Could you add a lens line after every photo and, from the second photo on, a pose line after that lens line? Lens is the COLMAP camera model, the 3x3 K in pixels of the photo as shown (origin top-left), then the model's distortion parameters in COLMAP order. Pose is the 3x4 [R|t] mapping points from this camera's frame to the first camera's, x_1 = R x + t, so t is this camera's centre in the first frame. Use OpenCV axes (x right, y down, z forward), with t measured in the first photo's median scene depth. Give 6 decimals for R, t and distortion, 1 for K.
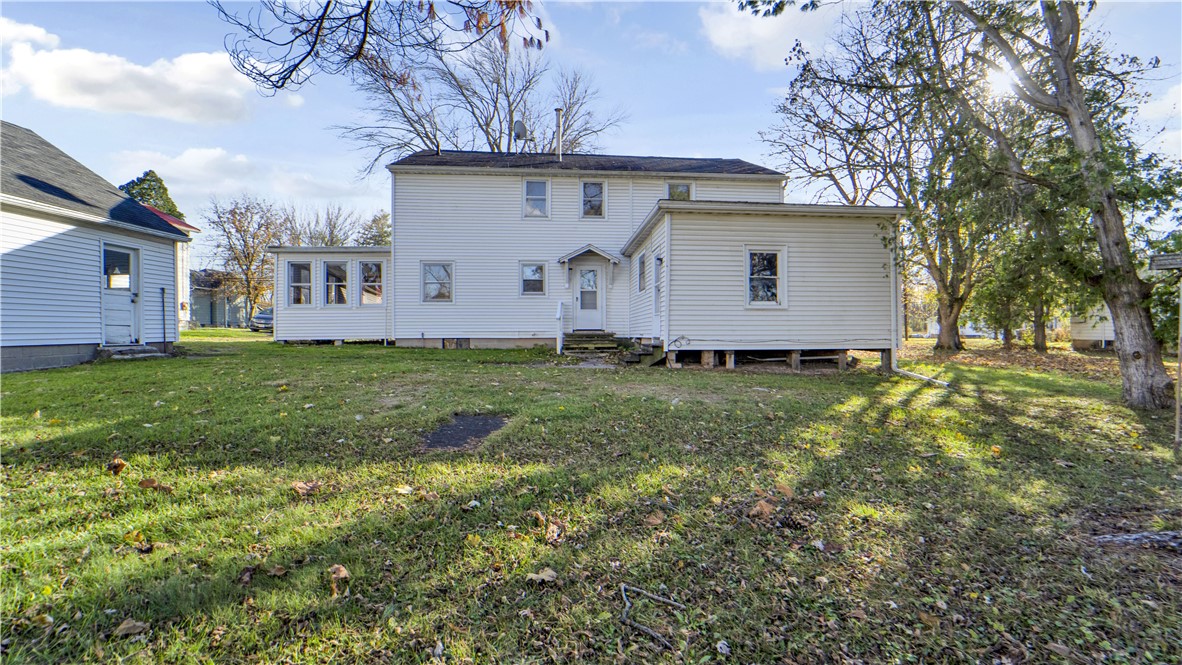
lens RADIAL K [[486.9, 0, 591.0], [0, 486.9, 332.5], [0, 0, 1]] dist [-0.000266, -0.000079]
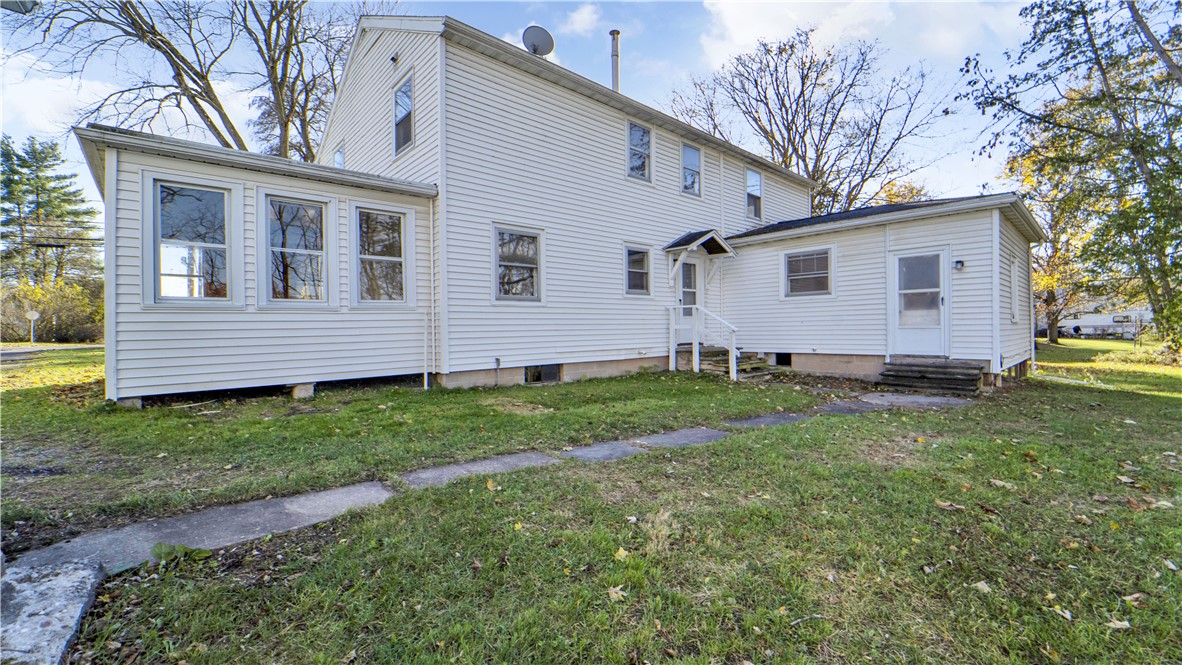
lens RADIAL K [[486.9, 0, 591.0], [0, 486.9, 332.5], [0, 0, 1]] dist [-0.000266, -0.000079]
pose [[0.798425, -0.015996, 0.601882, -0.573270], [-0.003361, 0.999513, 0.031023, -0.044101], [-0.602085, -0.026793, 0.797982, 0.509280]]
